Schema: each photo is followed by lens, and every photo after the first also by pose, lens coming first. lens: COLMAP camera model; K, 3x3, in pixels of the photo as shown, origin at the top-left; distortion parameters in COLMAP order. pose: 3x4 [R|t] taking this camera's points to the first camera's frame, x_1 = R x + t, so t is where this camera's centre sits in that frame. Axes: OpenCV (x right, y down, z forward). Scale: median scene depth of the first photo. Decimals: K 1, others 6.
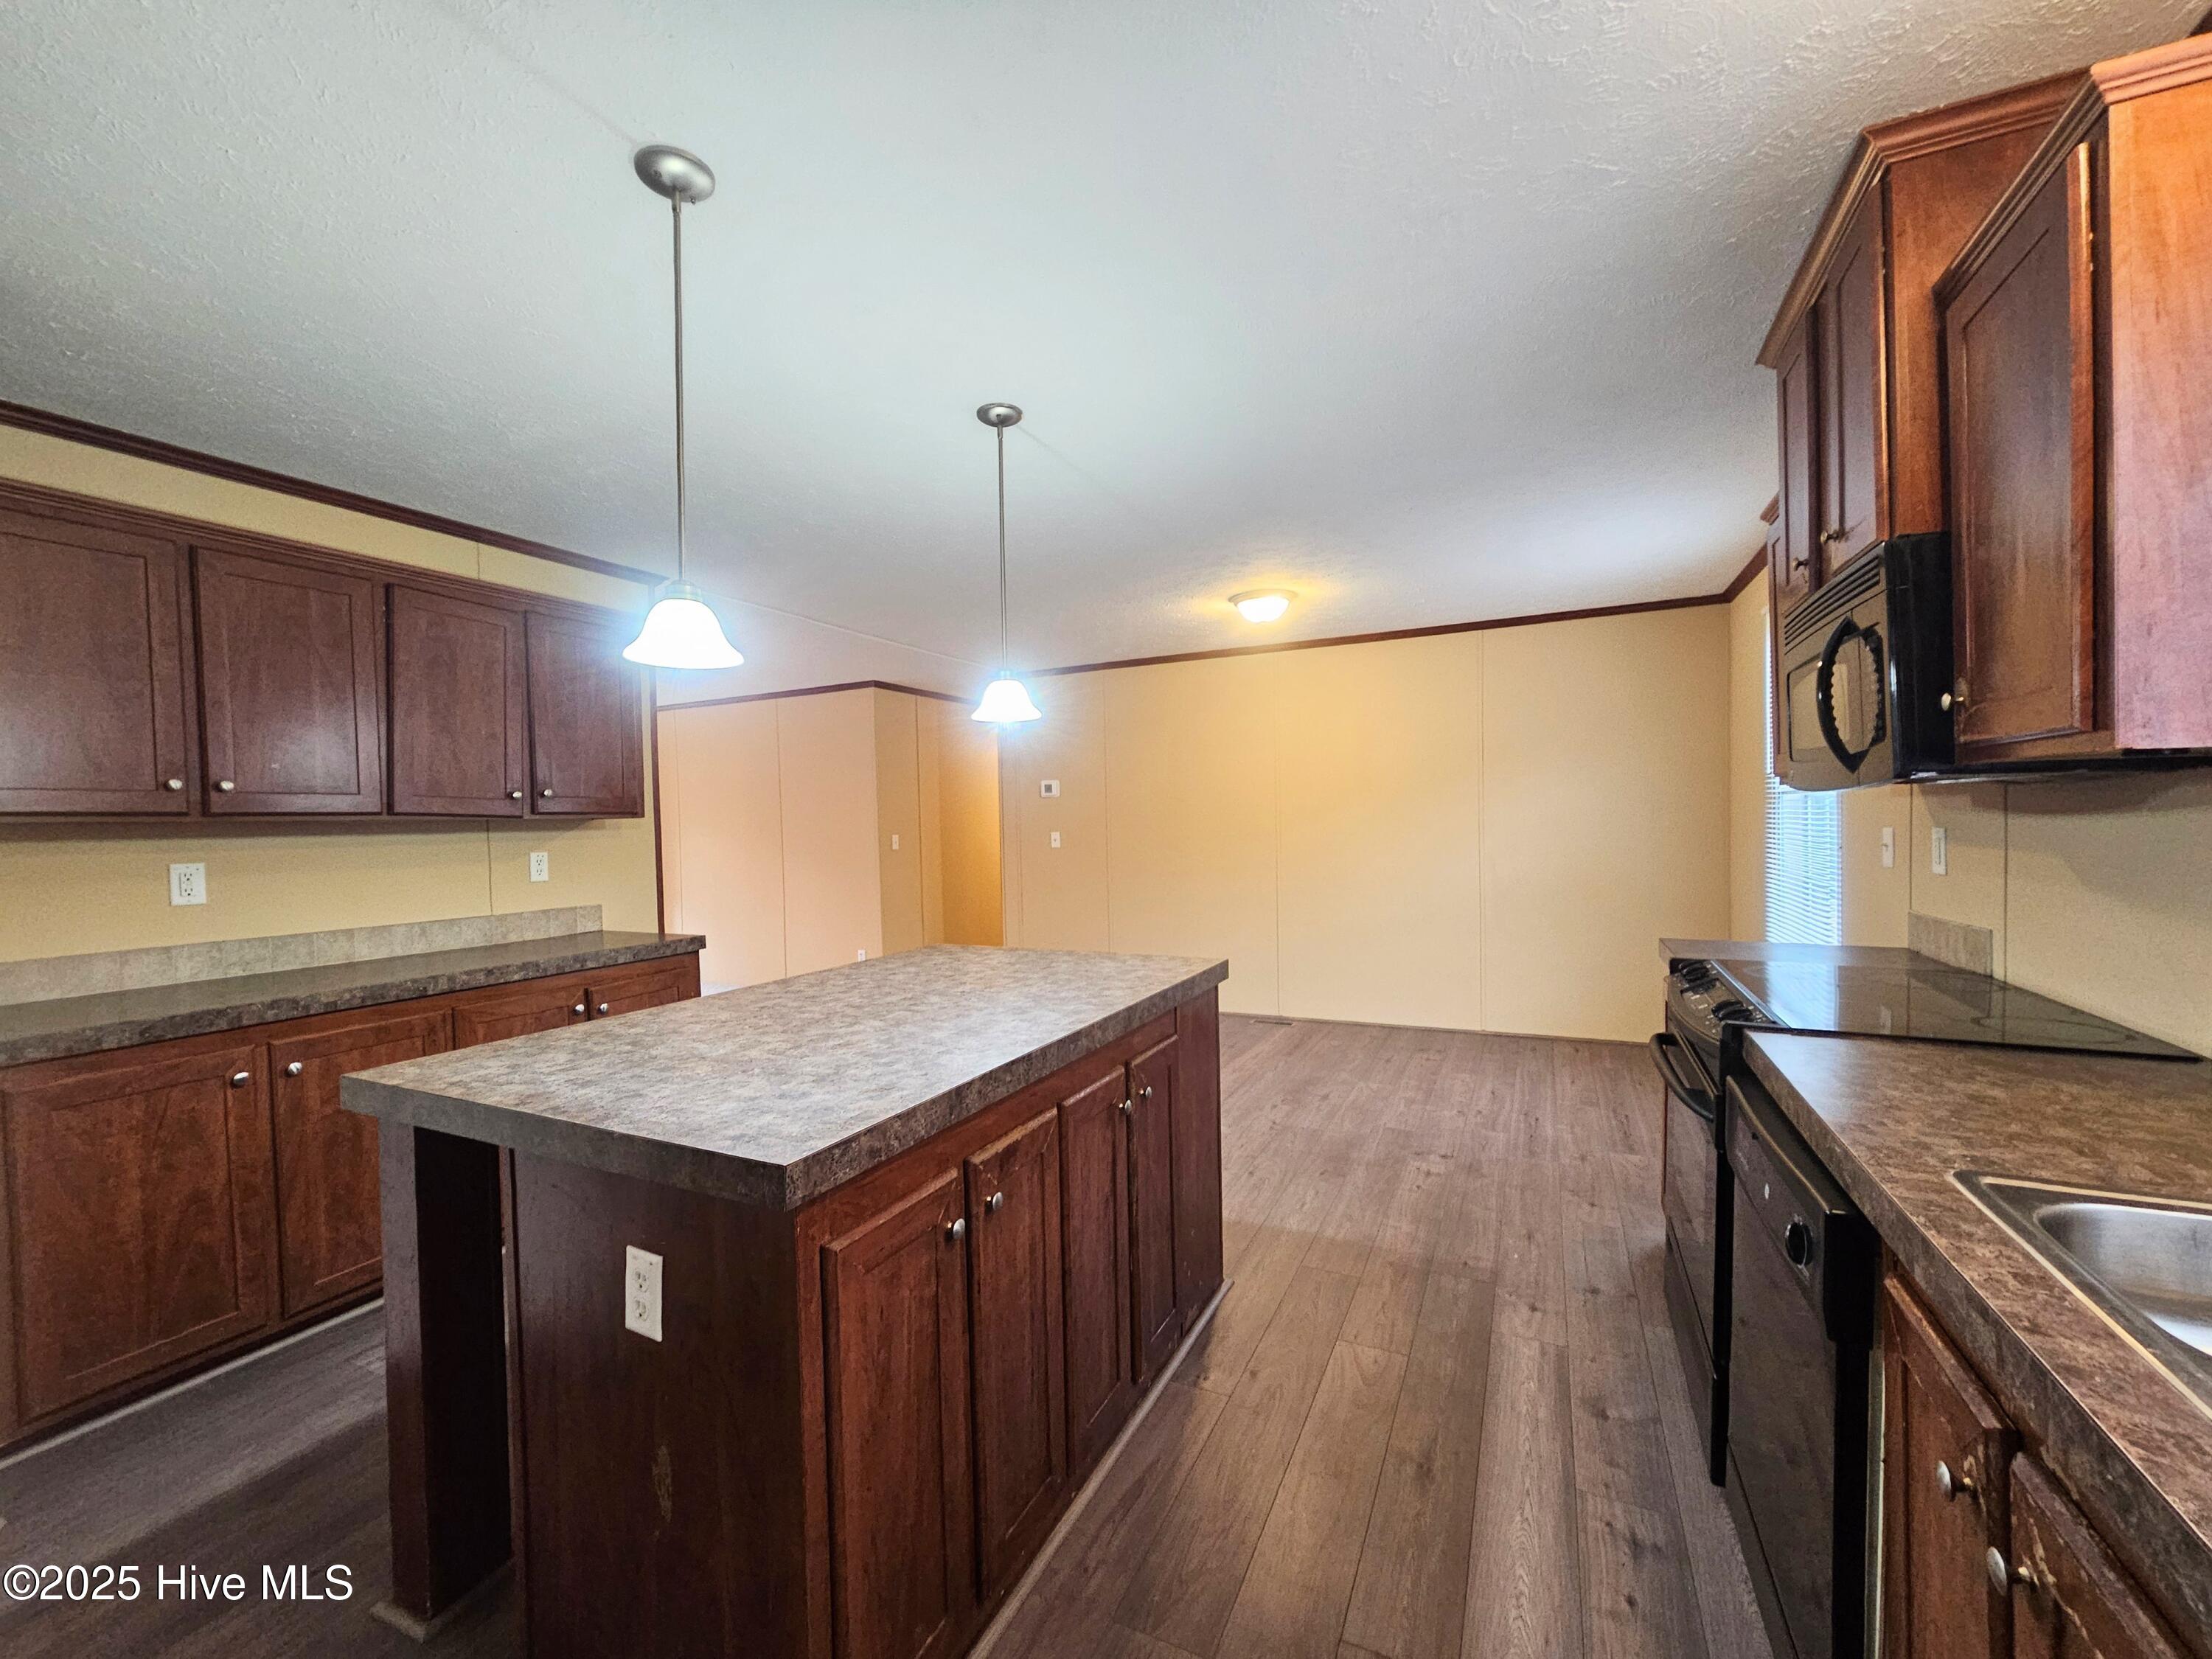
lens RADIAL K [[909.0, 0, 1104.1], [0, 909.0, 832.1], [0, 0, 1]] dist [-0.001467, -0.000134]
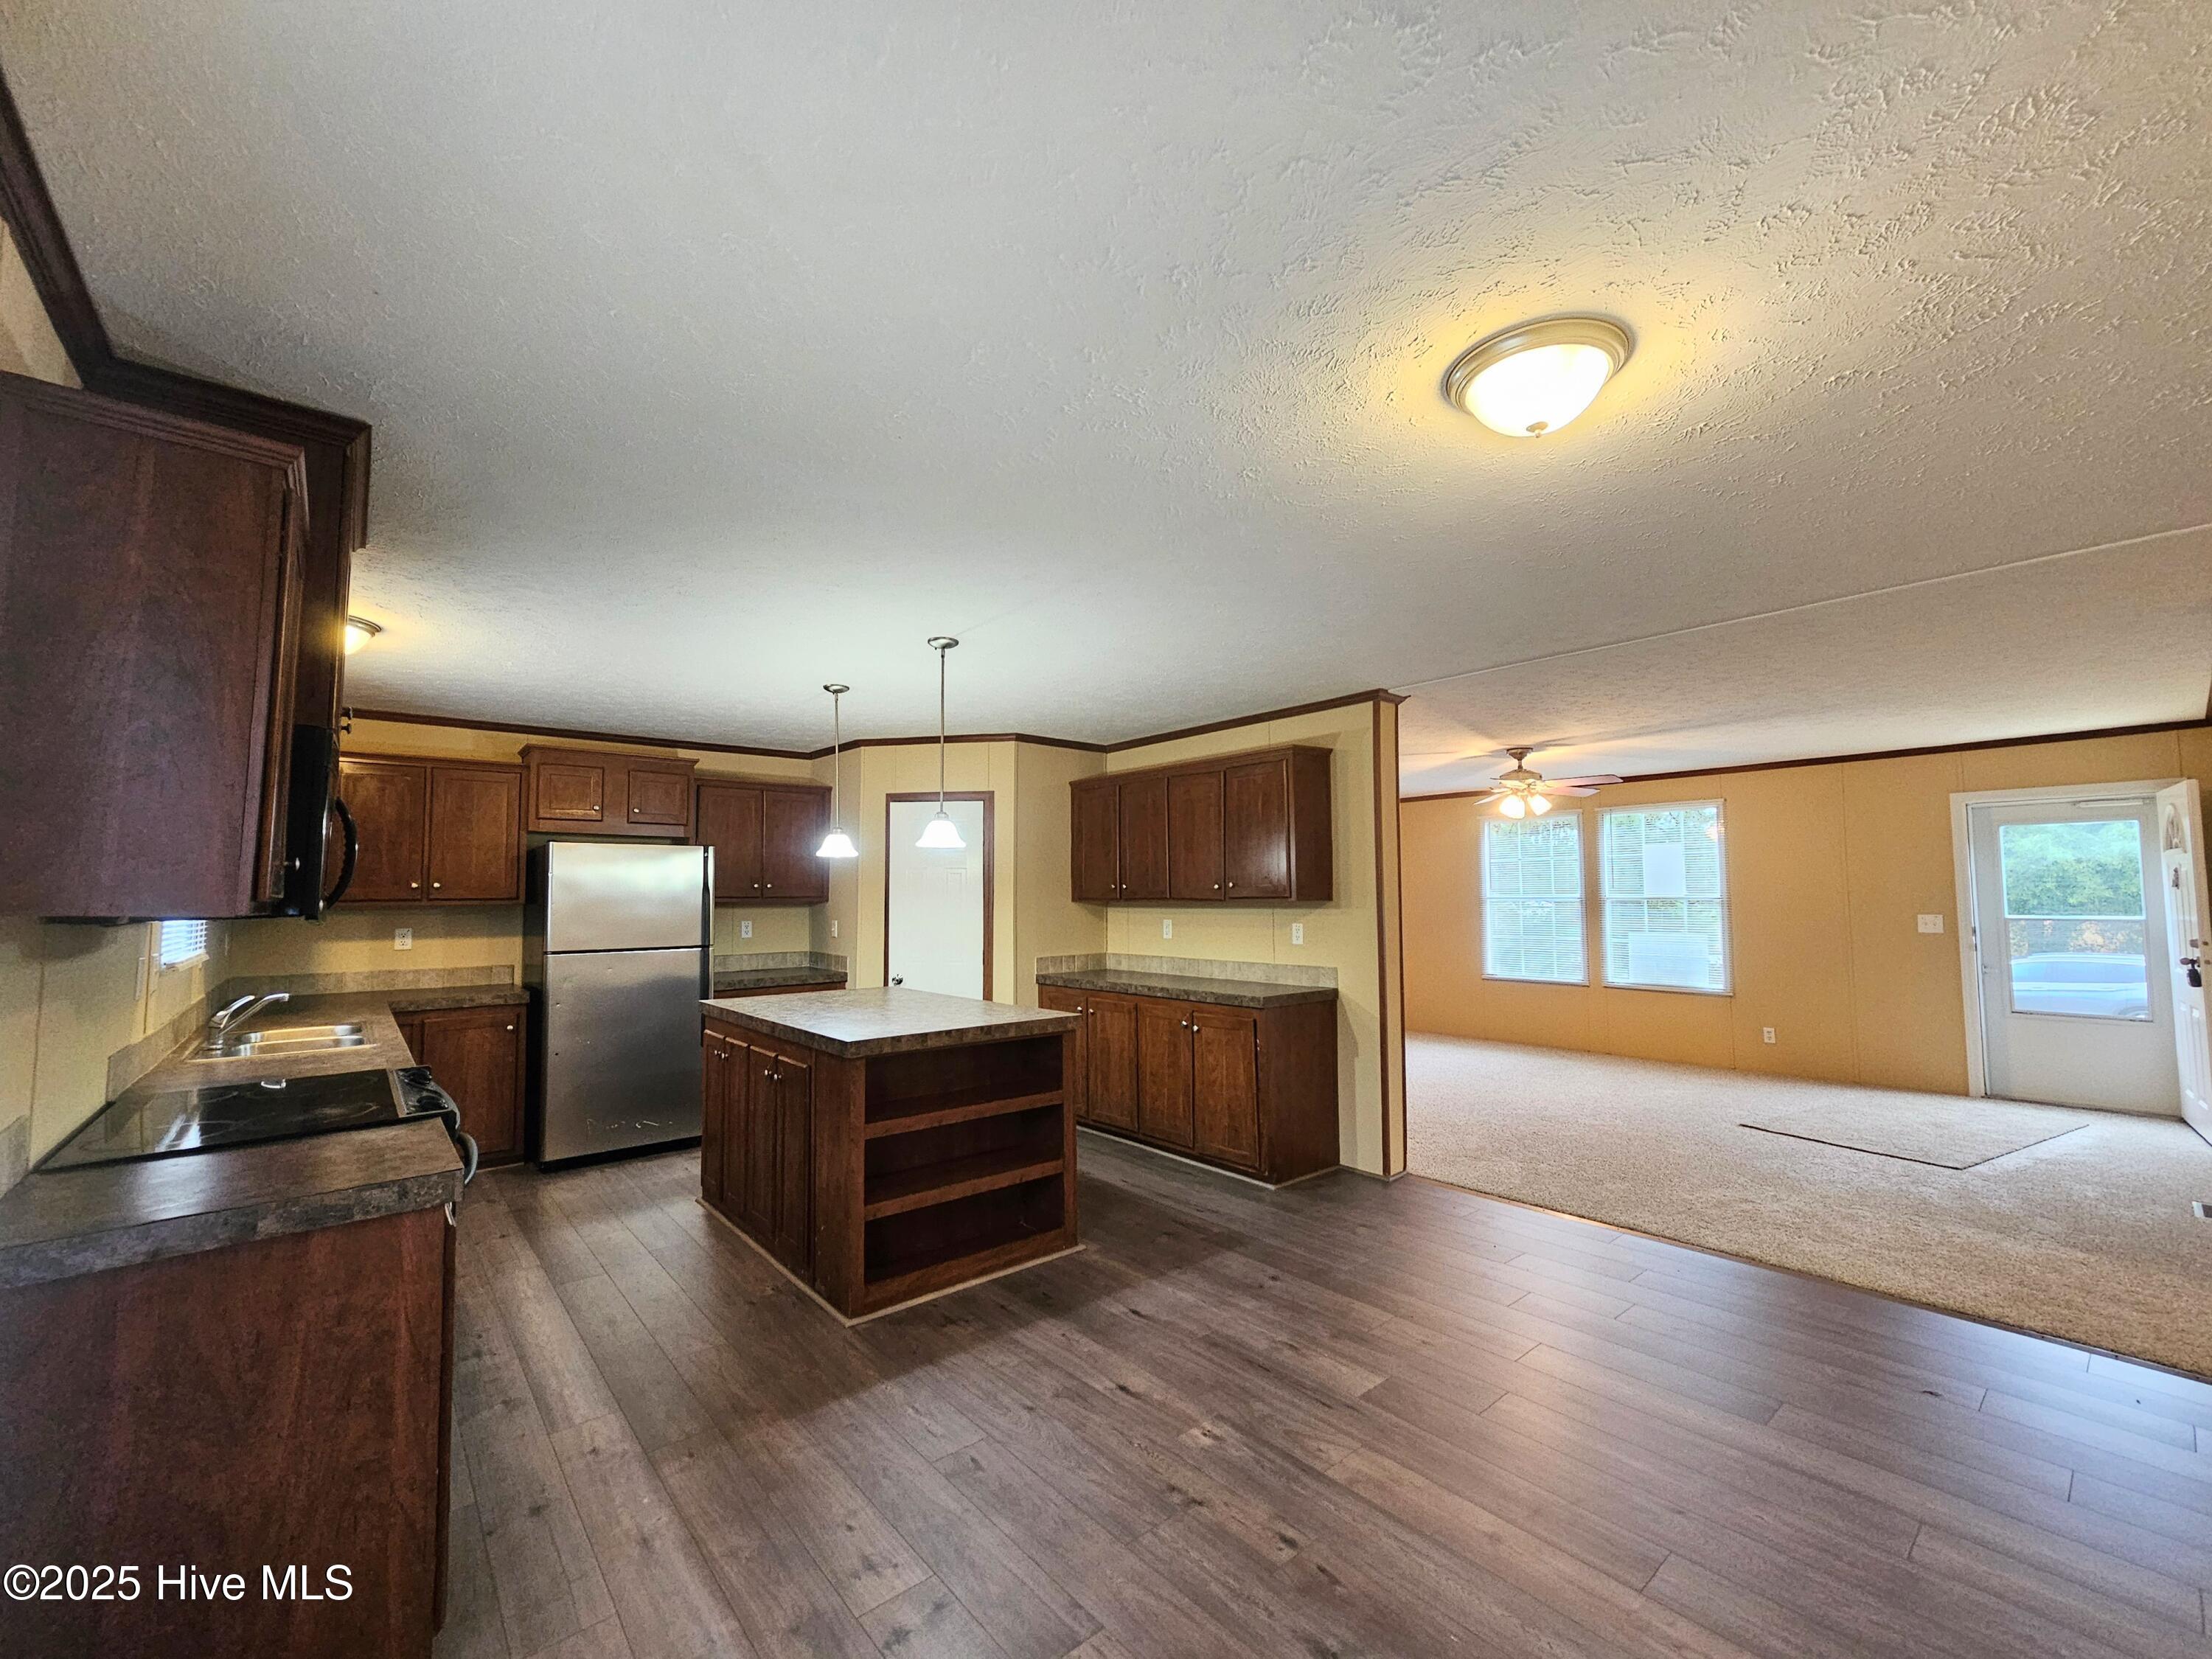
lens RADIAL K [[909.0, 0, 1098.8], [0, 909.0, 852.4], [0, 0, 1]] dist [-0.001467, -0.000134]
pose [[-0.415642, -0.021561, -0.909273, 0.902275], [0.003774, 0.999669, -0.025430, -0.061545], [0.909520, -0.014001, -0.415424, 1.502512]]
